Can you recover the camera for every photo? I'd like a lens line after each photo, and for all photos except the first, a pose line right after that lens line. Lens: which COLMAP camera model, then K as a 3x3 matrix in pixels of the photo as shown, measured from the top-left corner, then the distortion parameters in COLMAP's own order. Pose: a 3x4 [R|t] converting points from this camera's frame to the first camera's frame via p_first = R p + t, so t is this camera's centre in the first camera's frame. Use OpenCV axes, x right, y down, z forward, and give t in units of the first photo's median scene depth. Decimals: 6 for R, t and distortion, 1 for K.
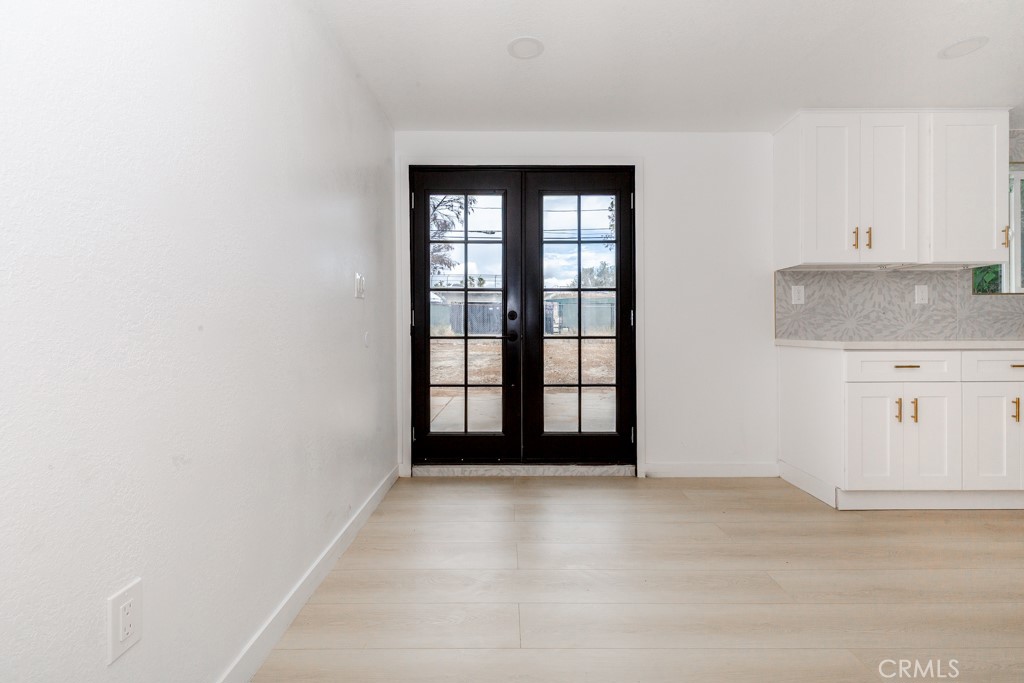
lens RADIAL K [[463.9, 0, 516.4], [0, 463.9, 331.4], [0, 0, 1]] dist [0.006324, -0.000852]
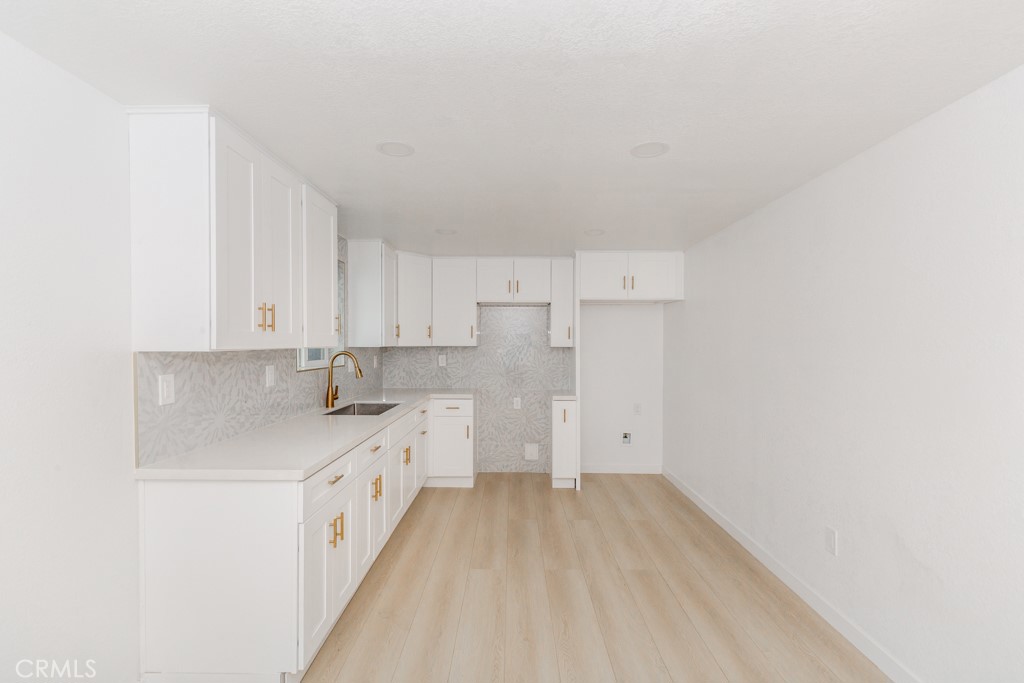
lens RADIAL K [[463.9, 0, 501.2], [0, 463.9, 346.9], [0, 0, 1]] dist [0.006324, -0.000852]
pose [[0.032752, -0.005485, 0.999448, -0.008023], [0.002065, 0.999983, 0.005421, -0.138573], [-0.999461, 0.001886, 0.032762, 0.526481]]
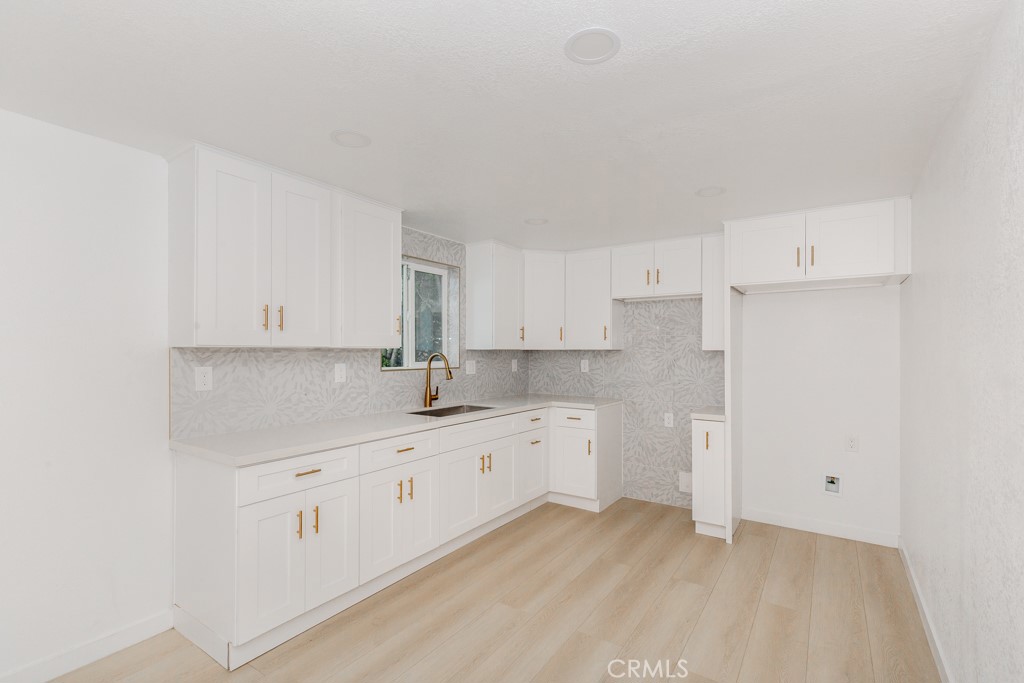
lens RADIAL K [[463.9, 0, 503.1], [0, 463.9, 351.0], [0, 0, 1]] dist [0.006324, -0.000852]
pose [[0.574526, 0.005210, 0.818470, 0.258789], [-0.001953, 0.999986, -0.004994, -0.121646], [-0.818484, 0.001271, 0.574528, 0.148266]]
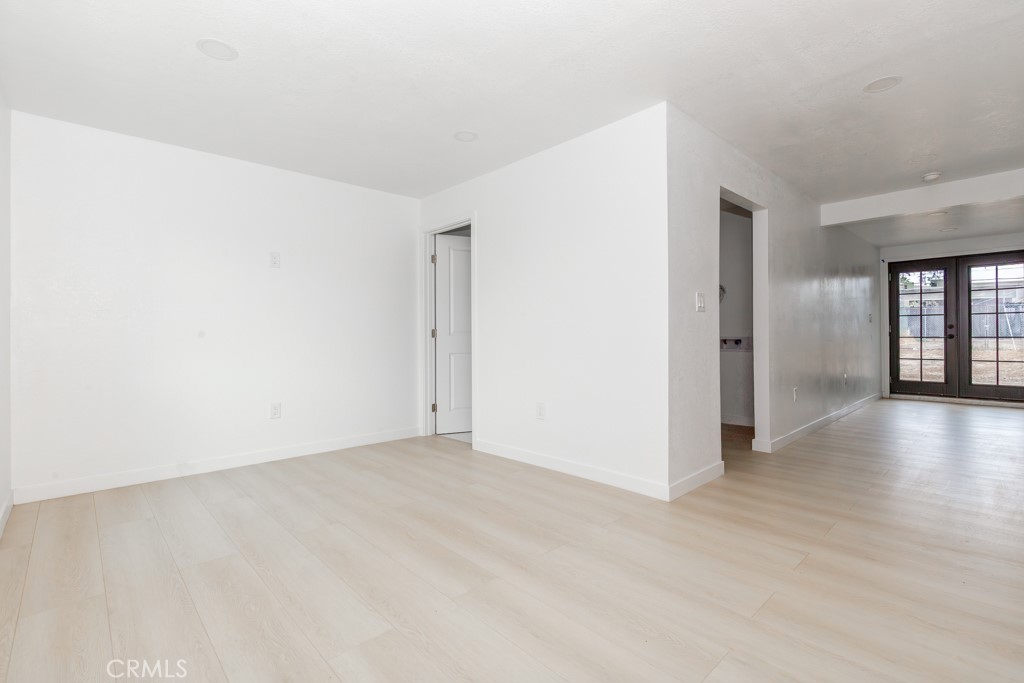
lens RADIAL K [[463.9, 0, 515.4], [0, 463.9, 332.9], [0, 0, 1]] dist [0.006324, -0.000852]
pose [[0.682727, -0.005252, -0.730655, 0.190642], [-0.000237, 0.999973, -0.007410, 0.009548], [0.730674, 0.005233, 0.682707, -1.901967]]
